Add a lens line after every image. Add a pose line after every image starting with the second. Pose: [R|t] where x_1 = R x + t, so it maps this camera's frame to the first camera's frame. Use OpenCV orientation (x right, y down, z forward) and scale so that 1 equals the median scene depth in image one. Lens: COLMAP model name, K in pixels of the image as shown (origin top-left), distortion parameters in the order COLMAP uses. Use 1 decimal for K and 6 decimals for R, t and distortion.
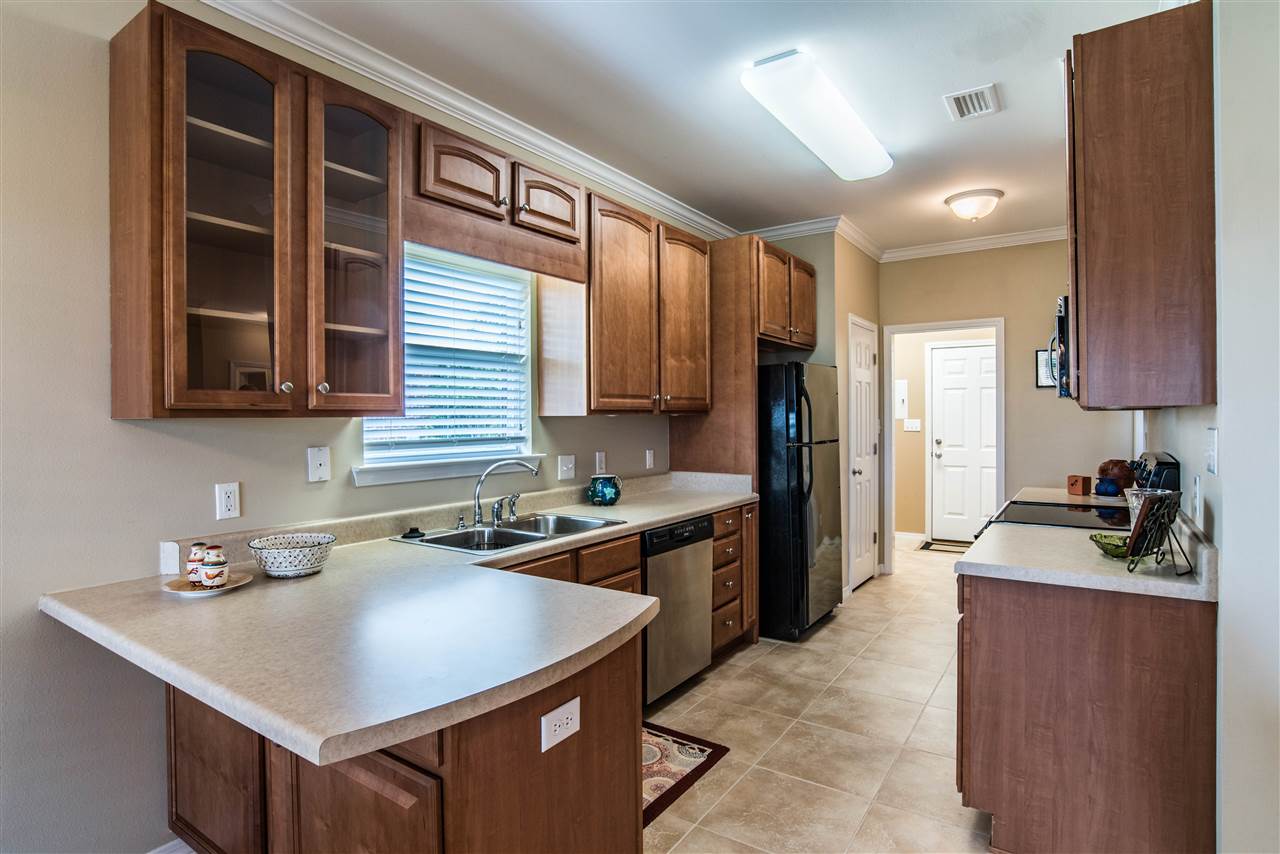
lens RADIAL K [[662.8, 0, 645.5], [0, 662.8, 423.3], [0, 0, 1]] dist [-0.019715, 0.001396]
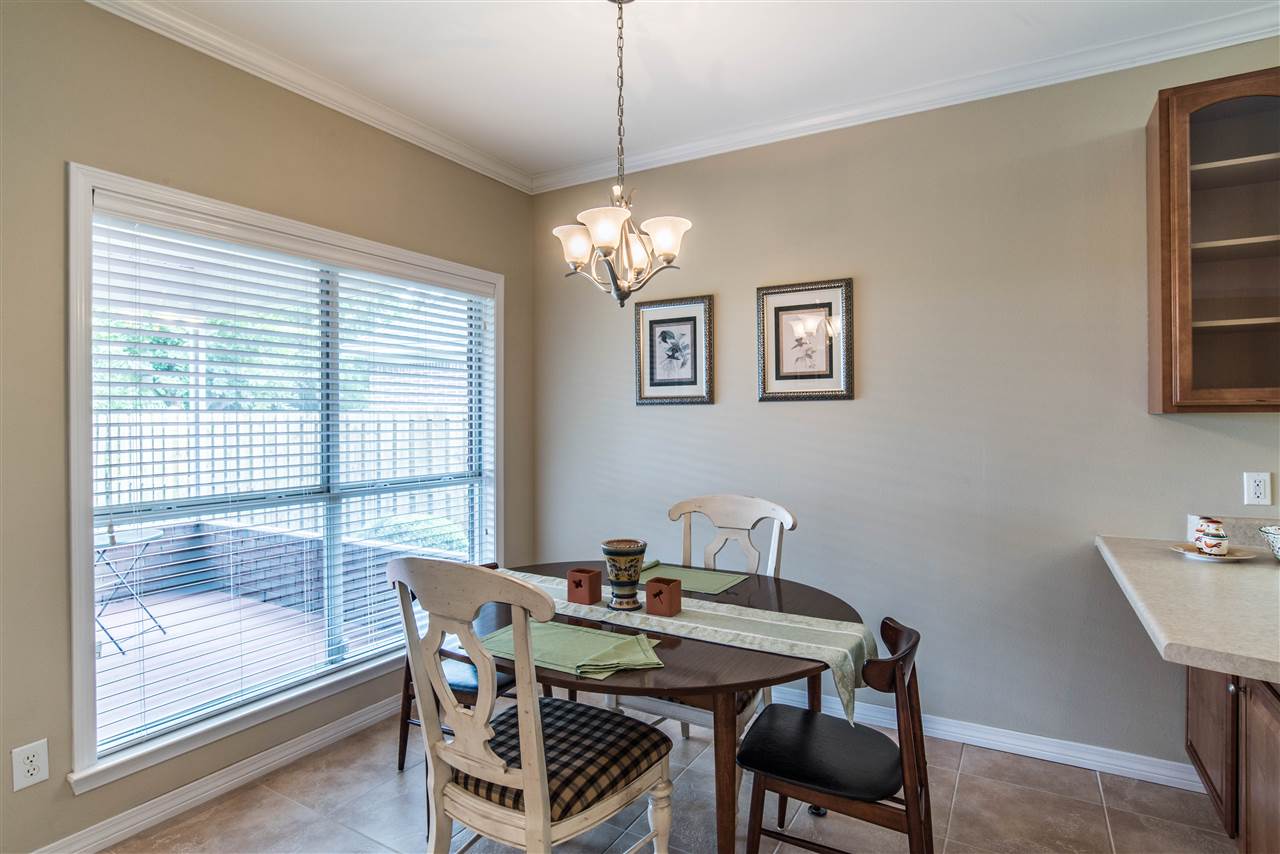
lens RADIAL K [[662.8, 0, 636.8], [0, 662.8, 421.8], [0, 0, 1]] dist [-0.019715, 0.001396]
pose [[0.075397, 0.010315, -0.997100, 0.446099], [-0.003830, 0.999942, 0.010055, 0.000572], [0.997146, 0.003061, 0.075432, -0.130544]]
